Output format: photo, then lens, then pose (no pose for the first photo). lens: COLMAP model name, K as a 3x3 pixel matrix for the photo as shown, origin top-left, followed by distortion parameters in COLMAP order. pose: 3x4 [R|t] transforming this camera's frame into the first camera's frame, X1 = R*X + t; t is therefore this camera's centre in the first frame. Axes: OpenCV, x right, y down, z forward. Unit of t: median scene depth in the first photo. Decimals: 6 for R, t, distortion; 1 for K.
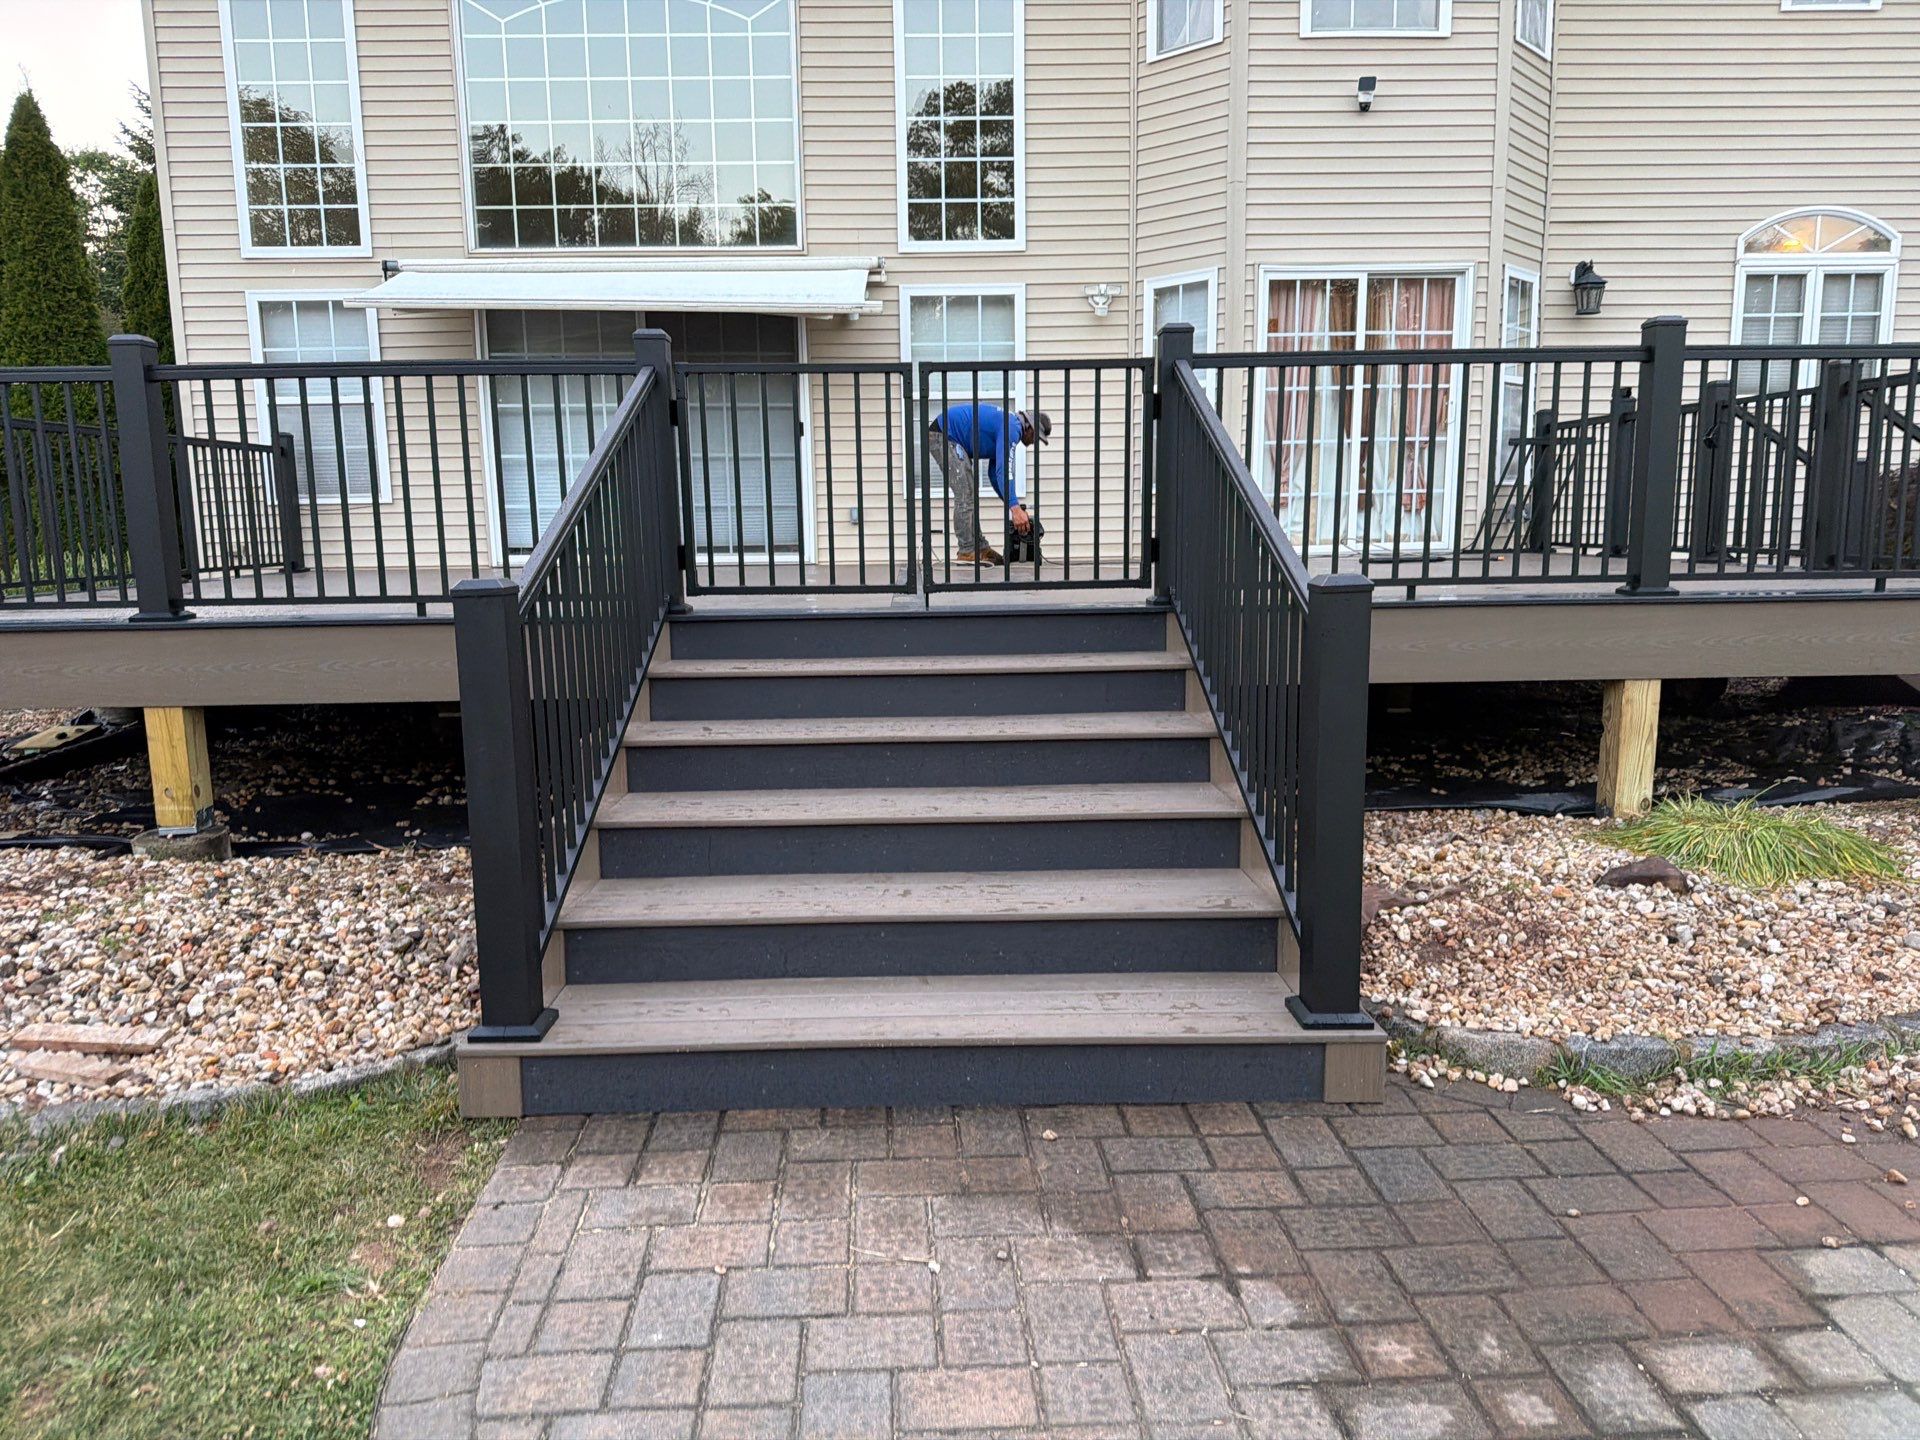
lens RADIAL K [[1360.6, 0, 940.4], [0, 1360.6, 726.1], [0, 0, 1]] dist [0.014360, -0.017676]
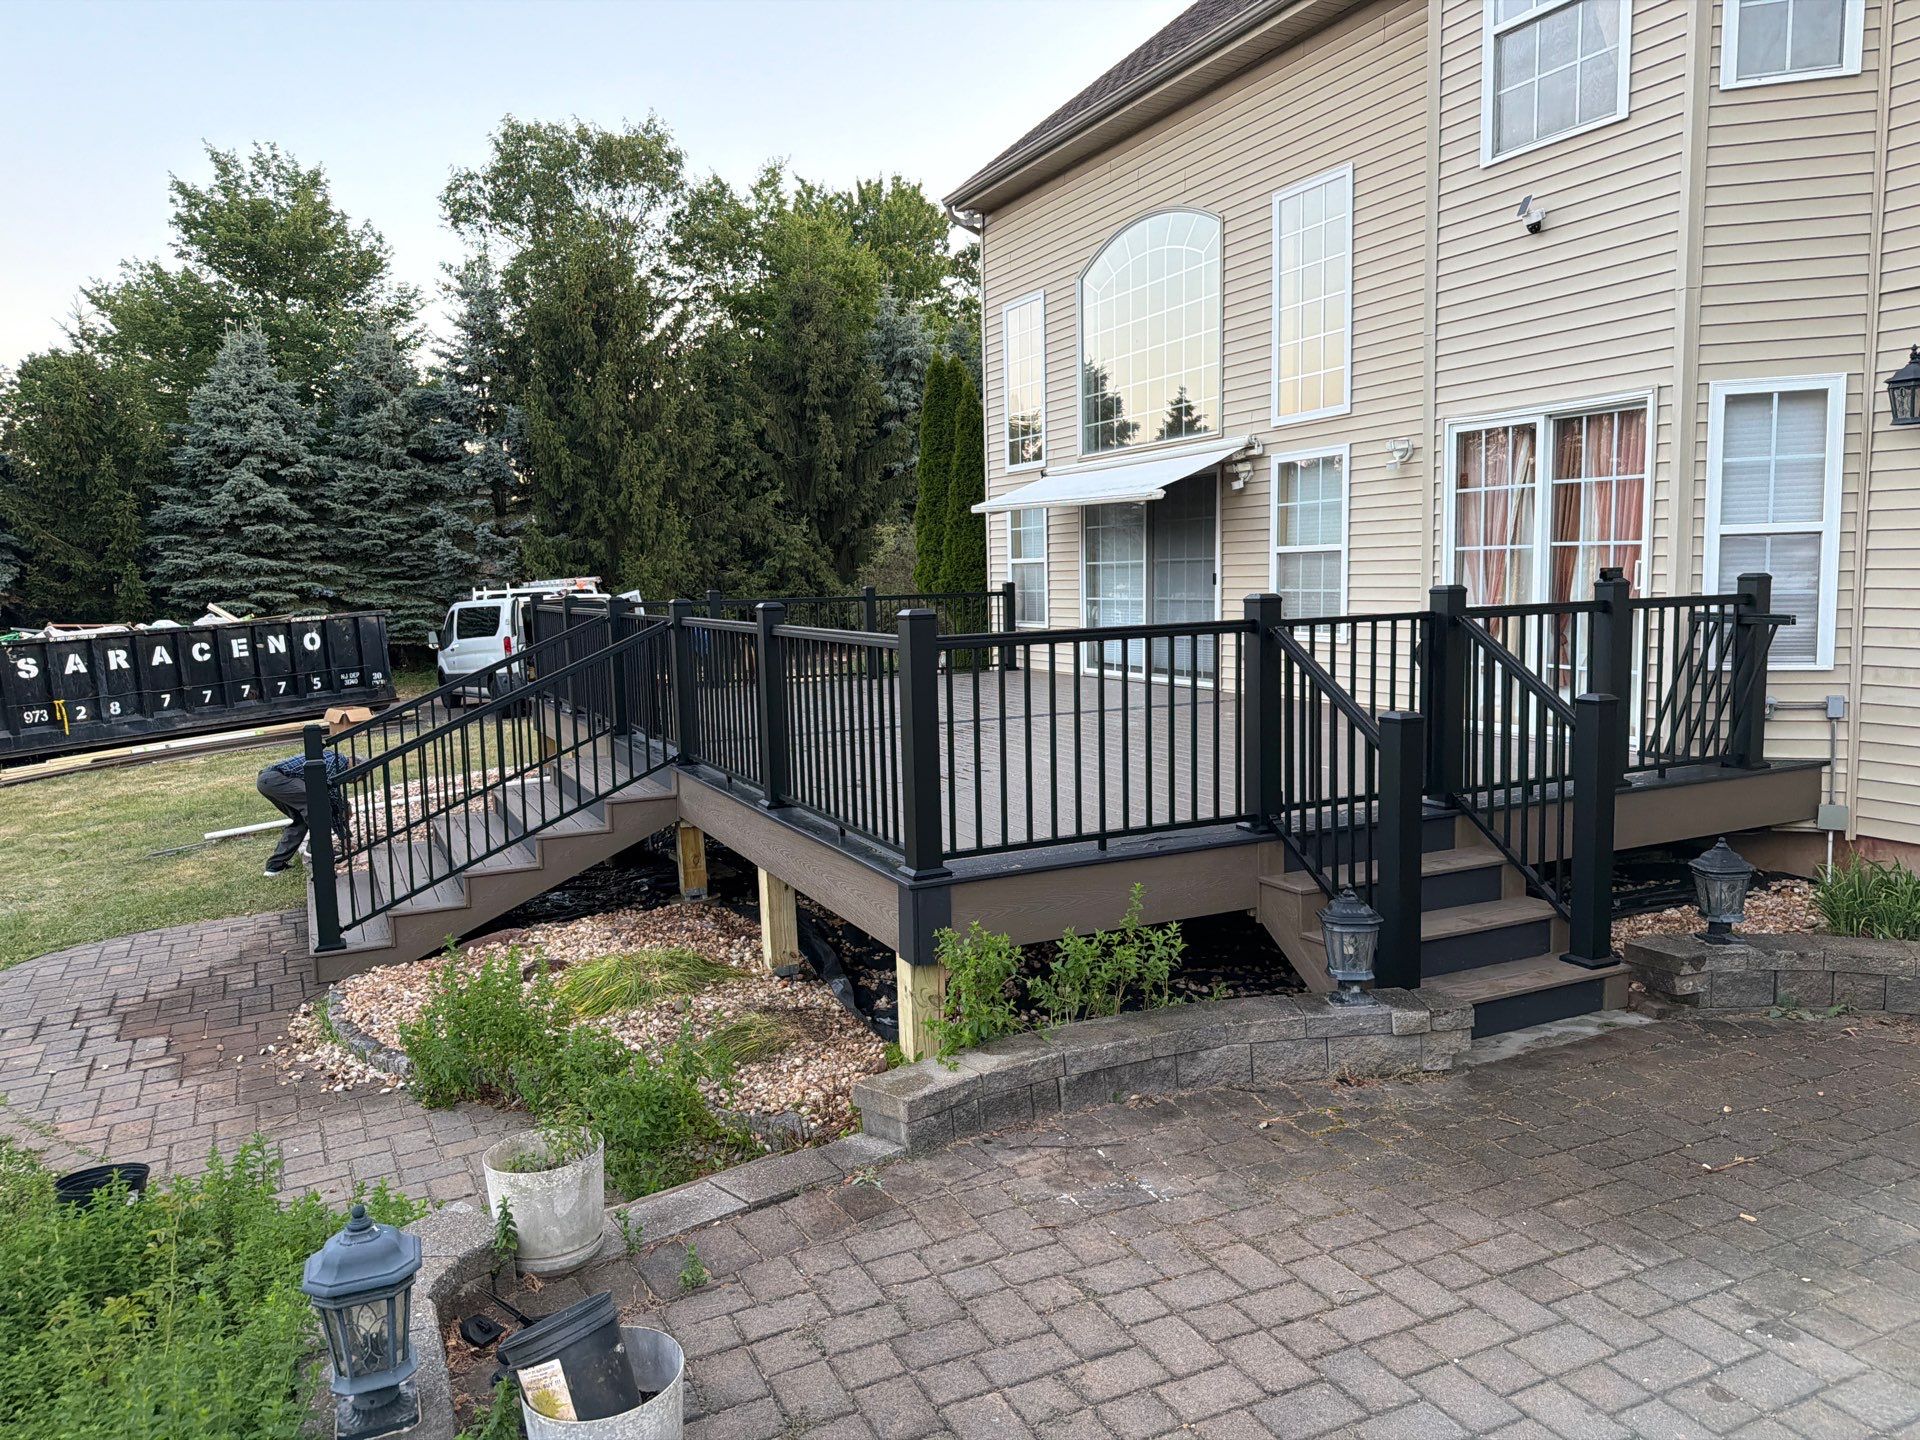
lens RADIAL K [[1355.0, 0, 957.2], [0, 1355.0, 727.1], [0, 0, 1]] dist [0.073679, -0.103583]
pose [[0.404880, 0.110298, -0.907693, 1.753285], [-0.119279, 0.990586, 0.067166, -0.278315], [0.906557, 0.081074, 0.414224, 0.598552]]
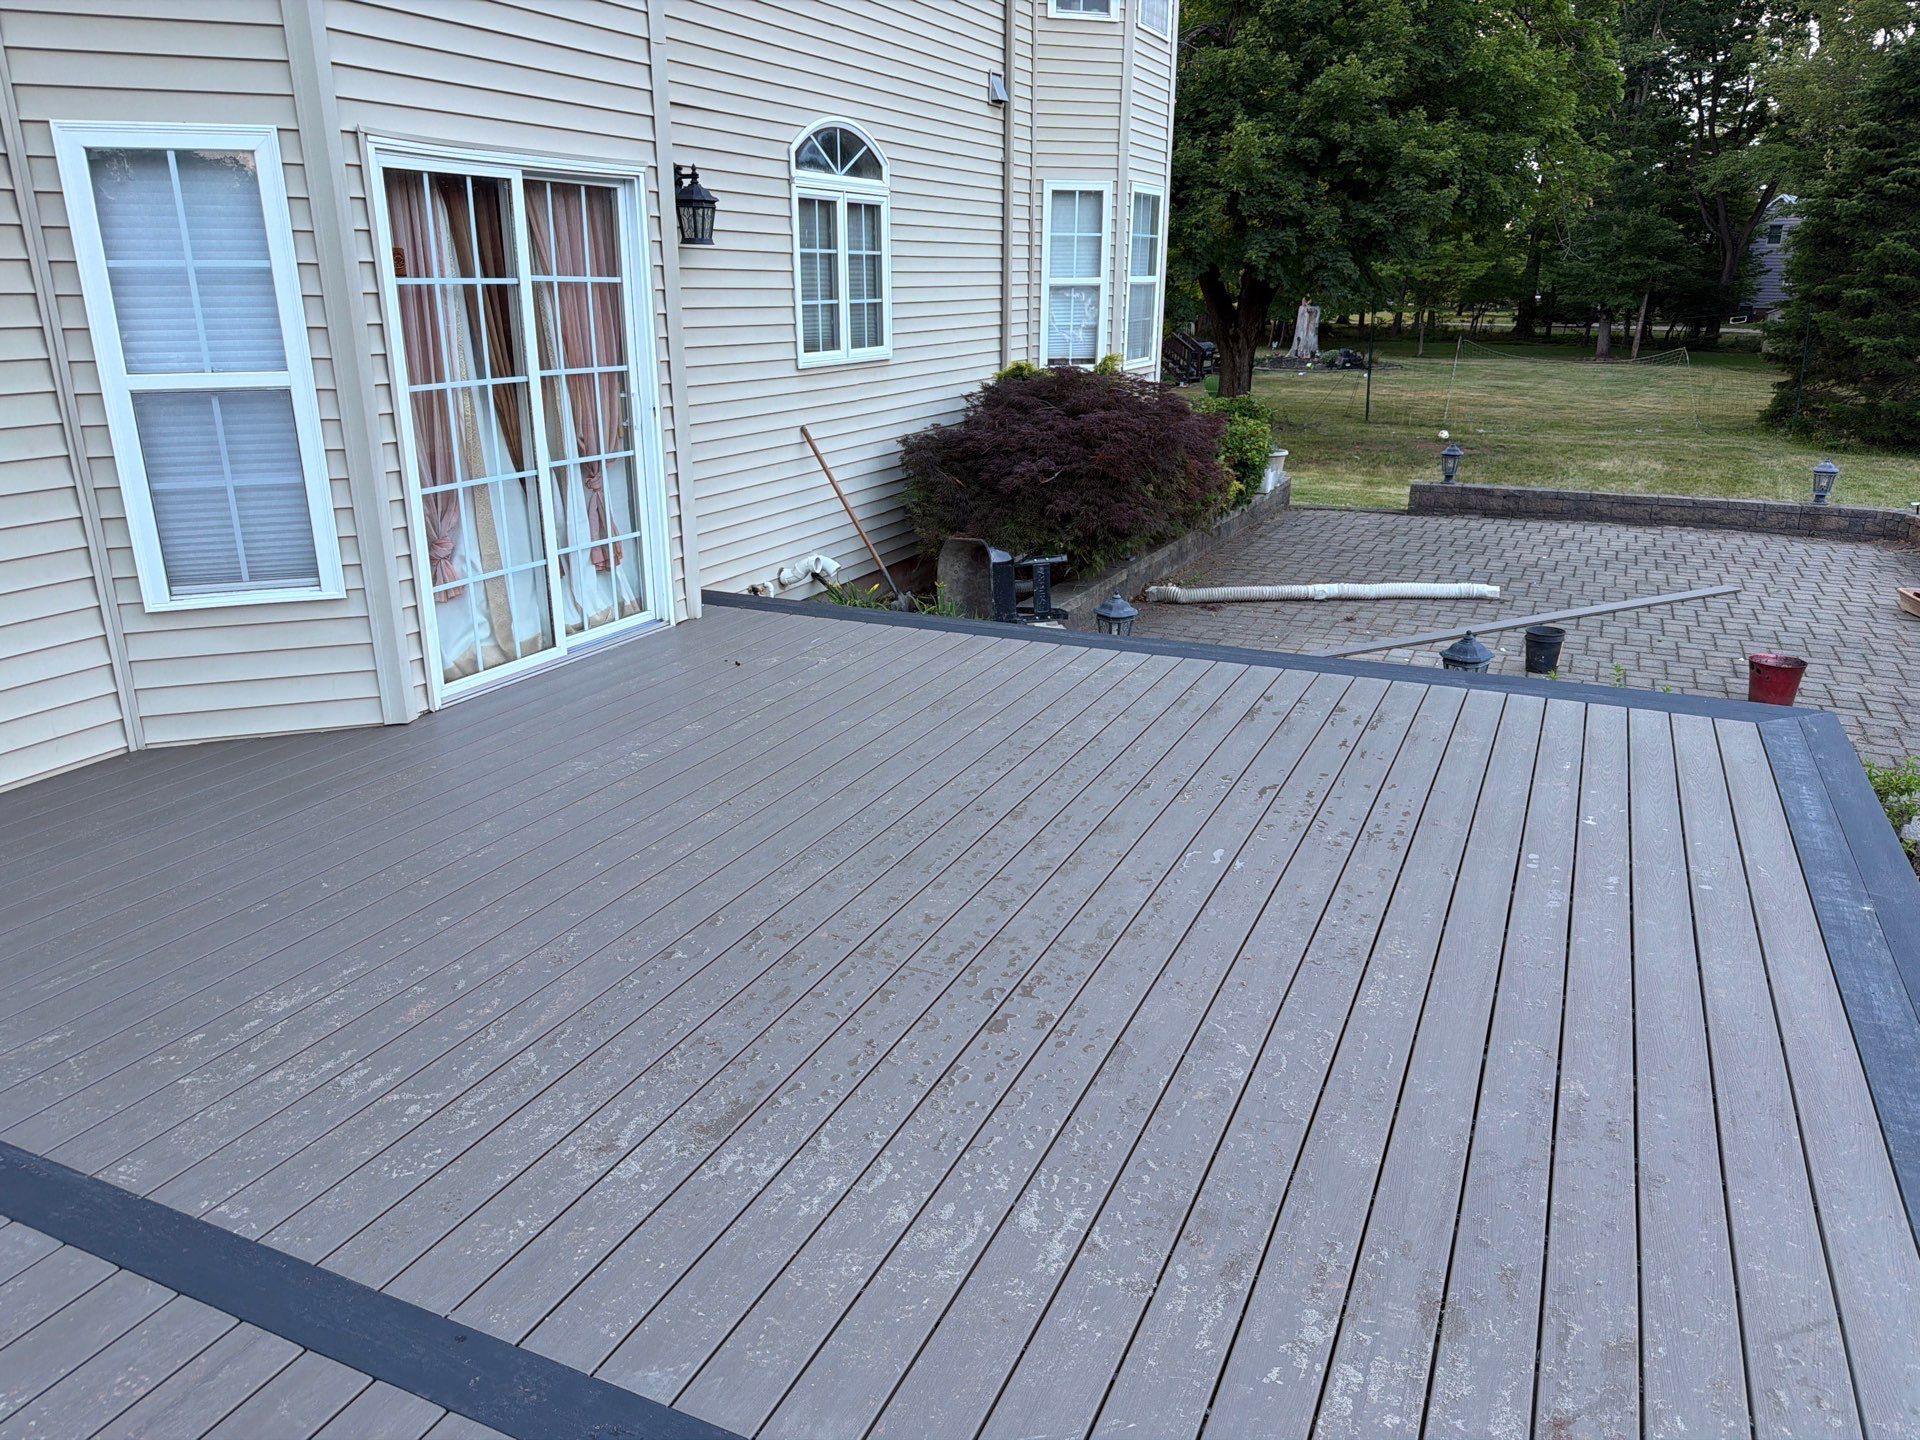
lens RADIAL K [[1340.1, 0, 951.7], [0, 1340.1, 734.5], [0, 0, 1]] dist [0.090783, -0.127301]
pose [[0.447359, -0.271206, 0.852242, -0.250473], [0.128494, 0.962518, 0.238850, -0.403323], [-0.885076, 0.002656, 0.465440, 1.077756]]
